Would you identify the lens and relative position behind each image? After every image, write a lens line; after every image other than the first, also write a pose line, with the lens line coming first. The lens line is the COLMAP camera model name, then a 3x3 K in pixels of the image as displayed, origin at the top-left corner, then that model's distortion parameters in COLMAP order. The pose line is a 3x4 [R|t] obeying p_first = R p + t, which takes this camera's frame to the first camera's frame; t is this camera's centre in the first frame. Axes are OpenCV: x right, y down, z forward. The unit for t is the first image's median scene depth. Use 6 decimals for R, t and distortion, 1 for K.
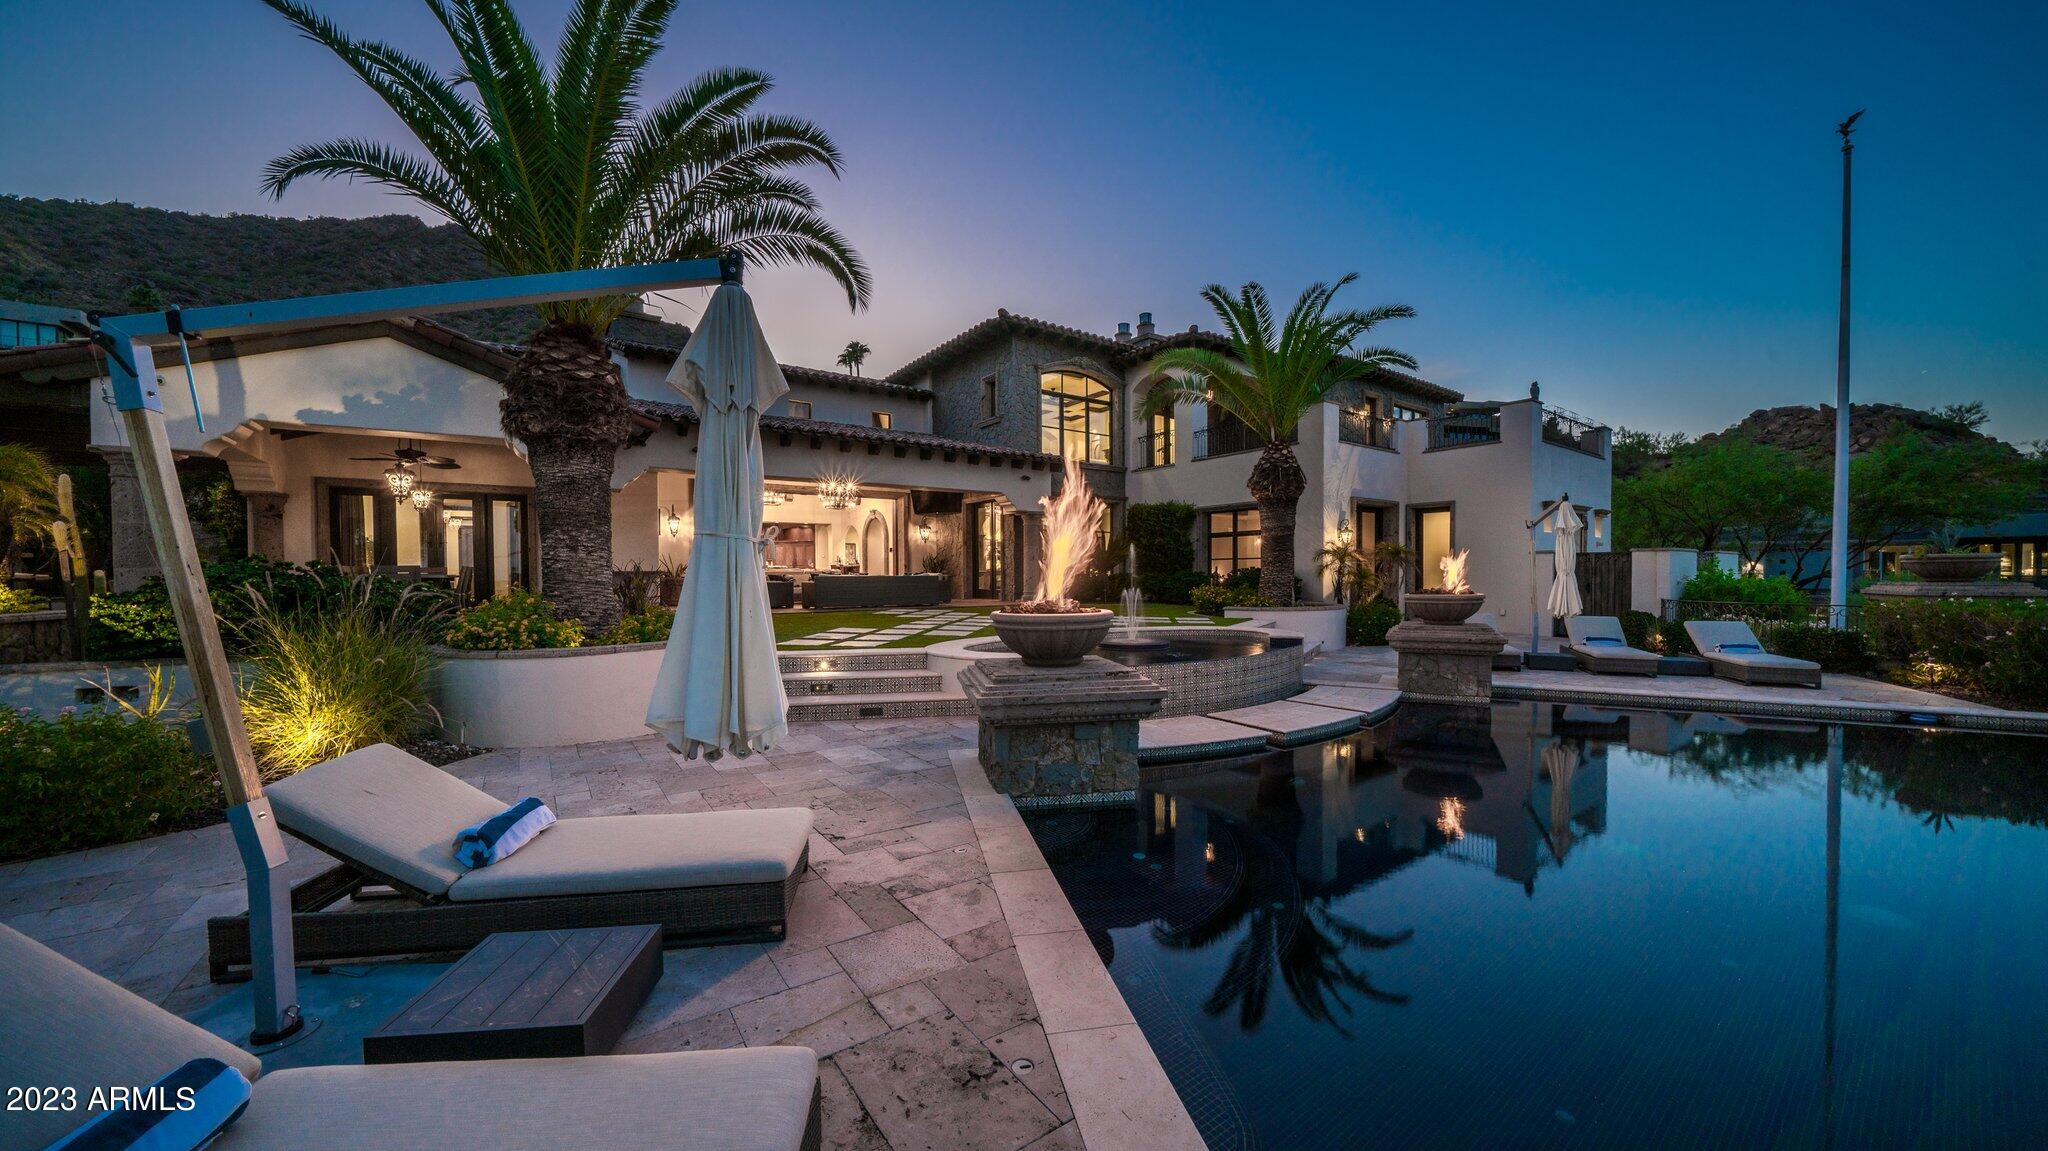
lens RADIAL K [[687.9, 0, 1024.0], [0, 687.9, 575.5], [0, 0, 1]] dist [-0.022293, -0.000023]
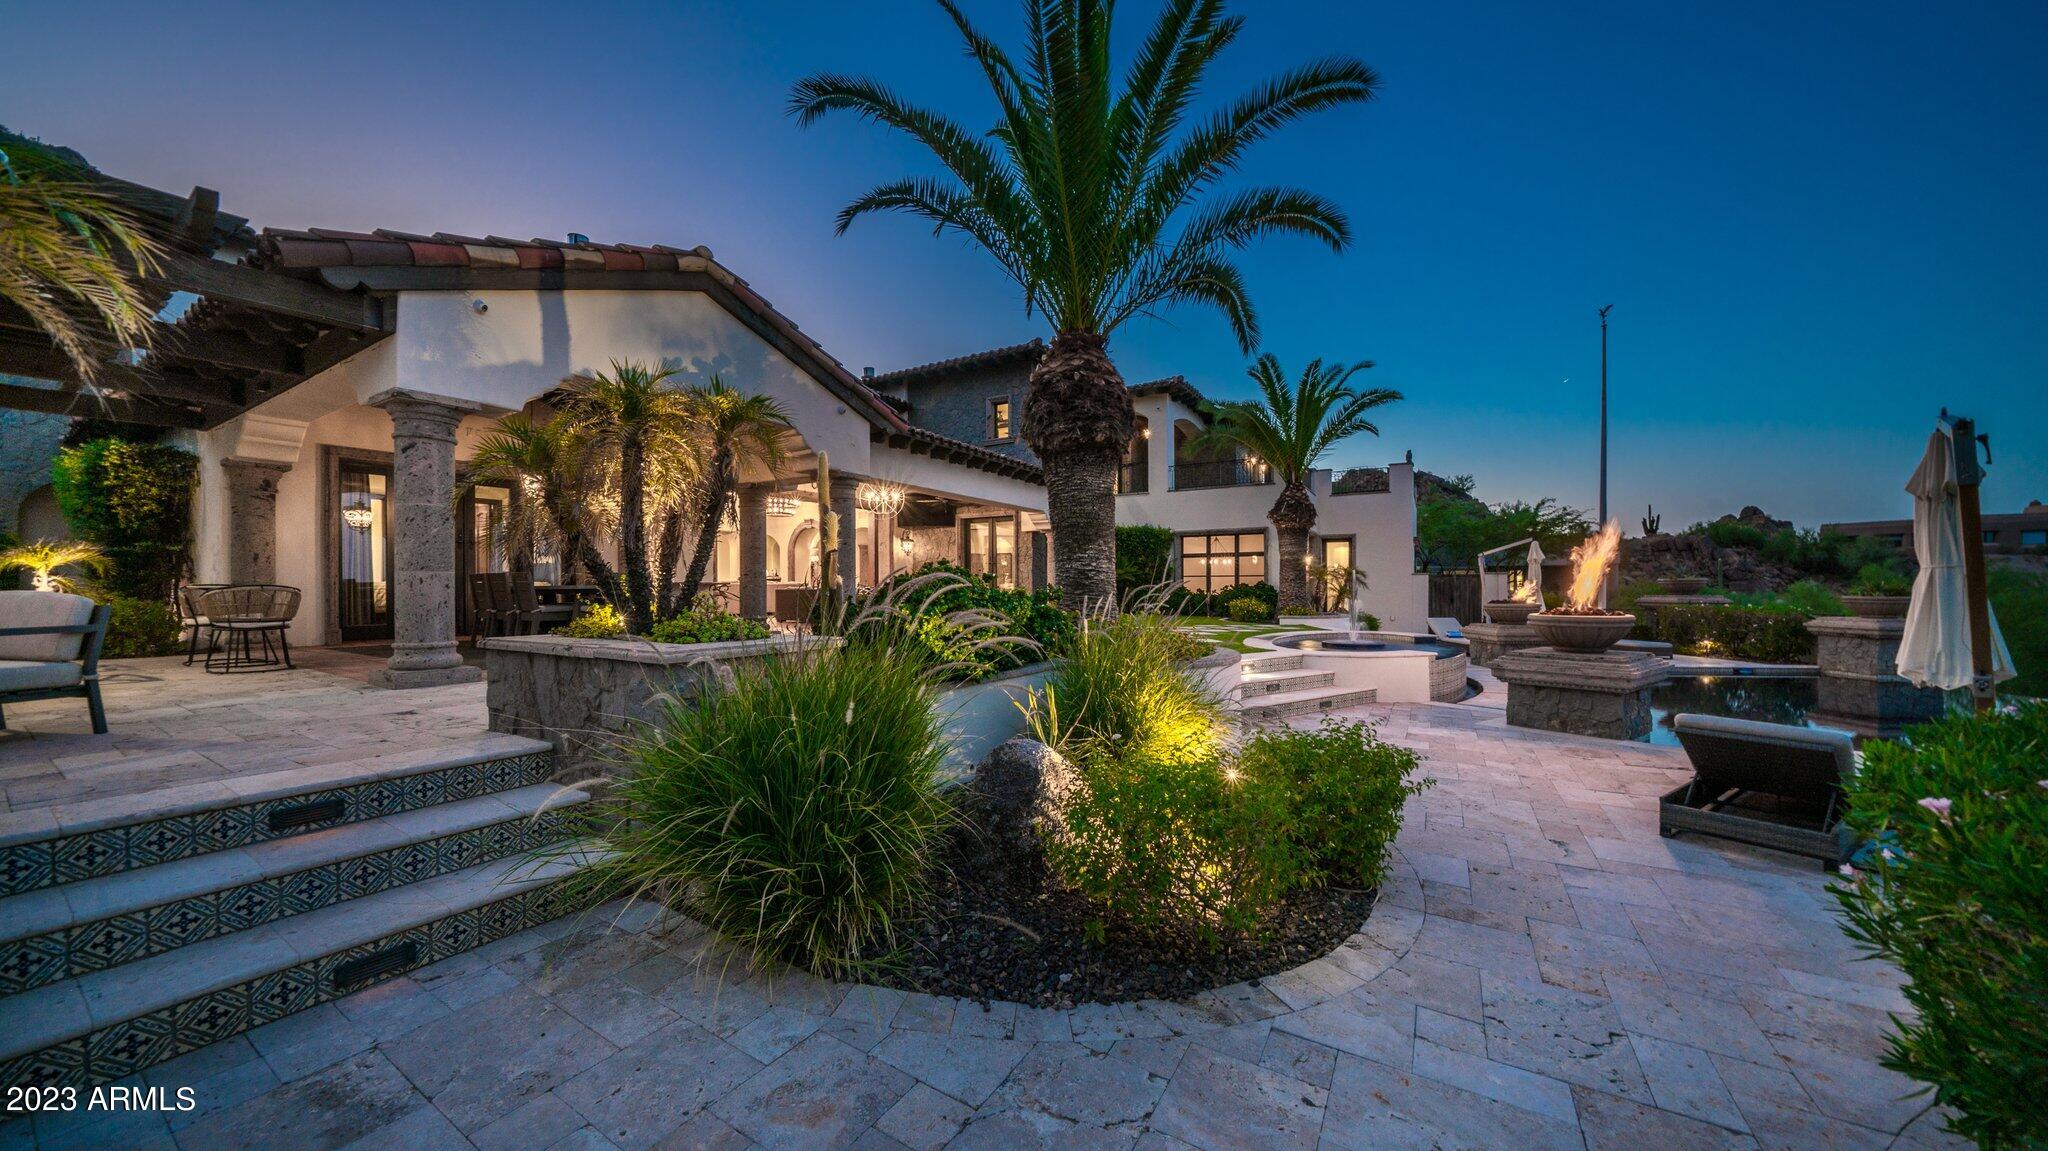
lens RADIAL K [[687.9, 0, 1024.0], [0, 687.9, 575.5], [0, 0, 1]] dist [-0.022293, -0.000023]
pose [[0.913881, 0.011135, 0.405830, -0.405286], [-0.001715, 0.999721, -0.023567, 0.002169], [-0.405979, 0.020841, 0.913645, 0.044544]]
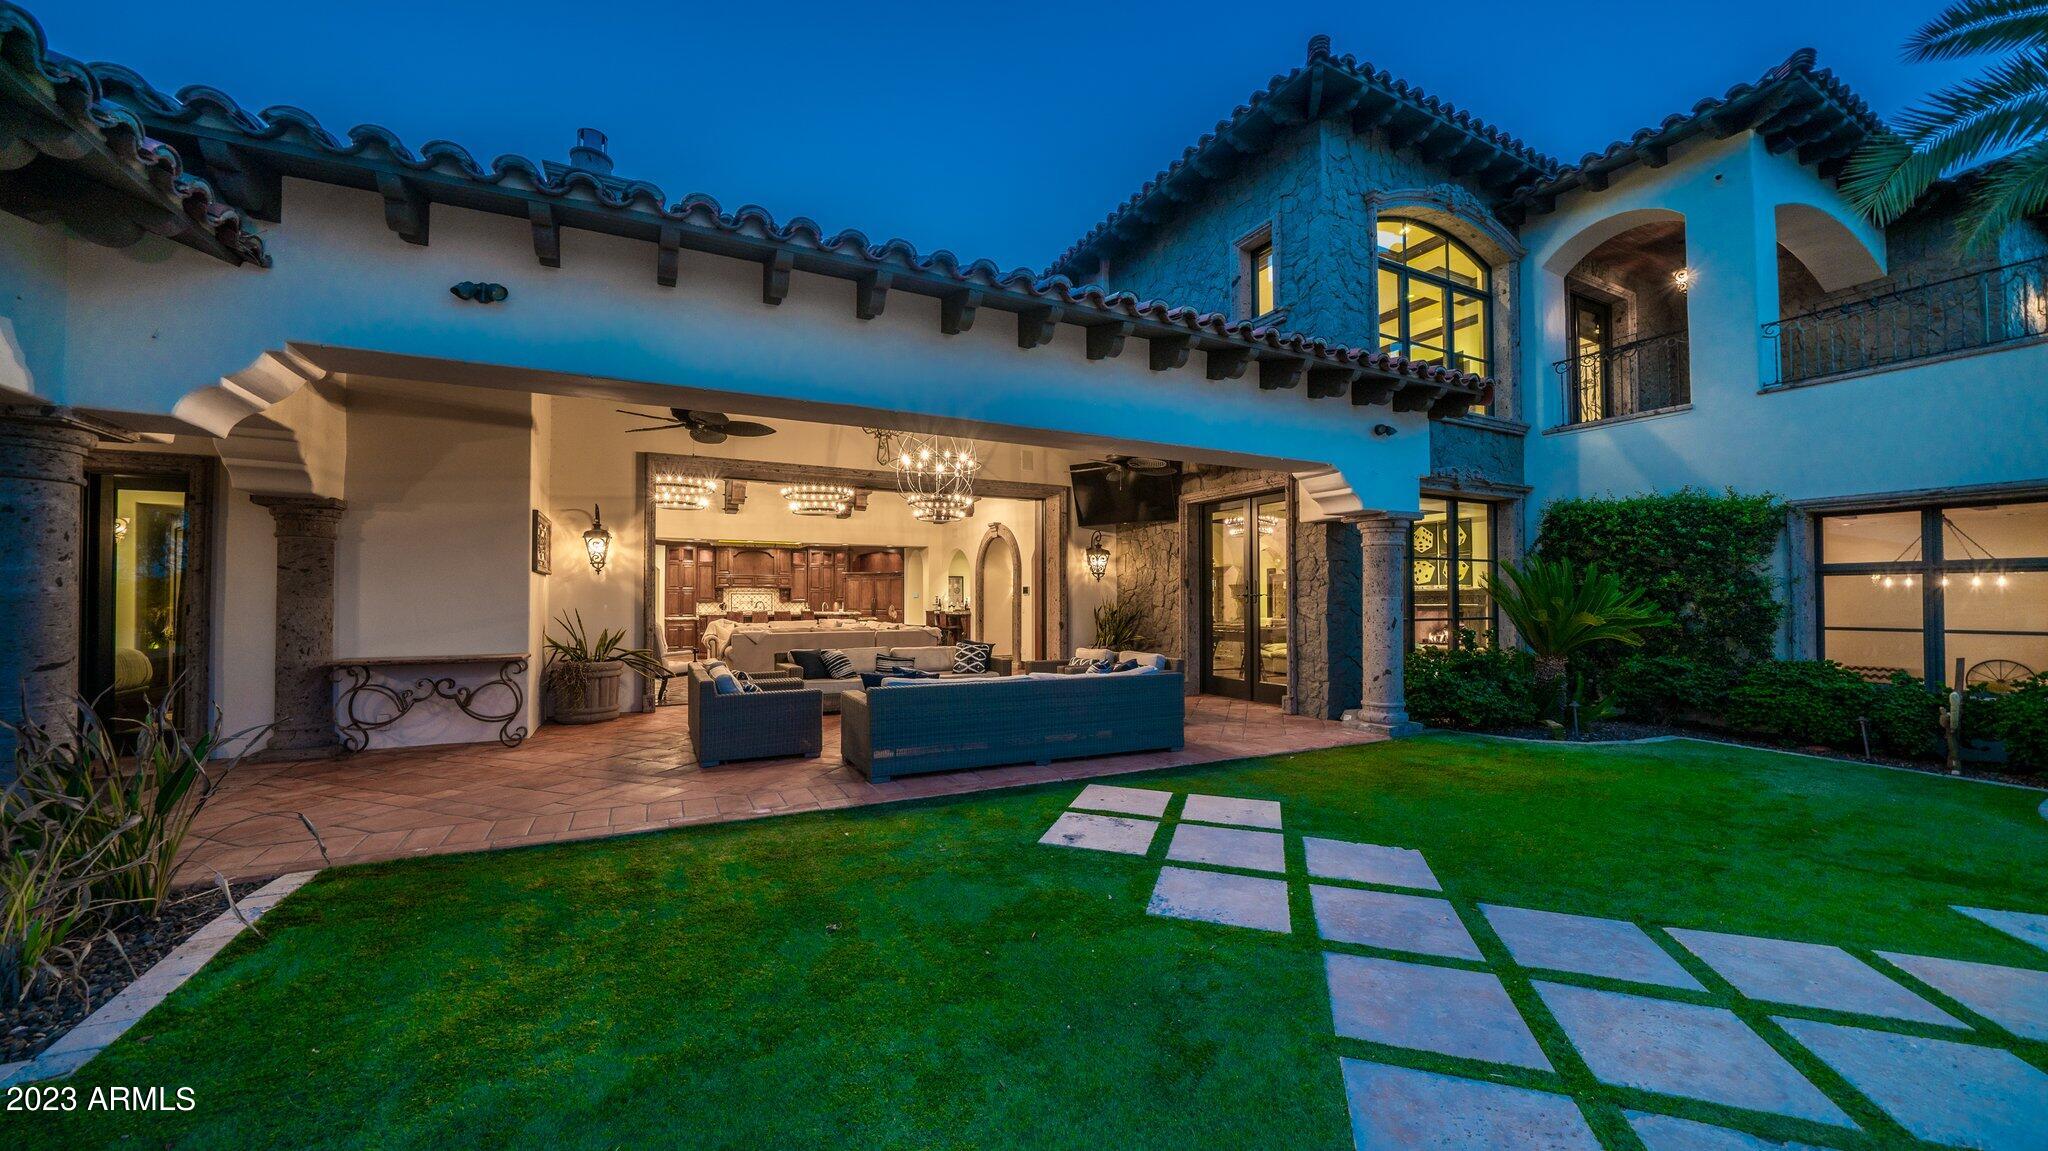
lens RADIAL K [[741.4, 0, 1024.0], [0, 741.4, 575.5], [0, 0, 1]] dist [-0.013169, 0.000065]
pose [[0.988671, 0.001948, -0.150088, -0.121022], [-0.007535, 0.999299, -0.036664, -0.032545], [0.149912, 0.037379, 0.987993, 0.455631]]
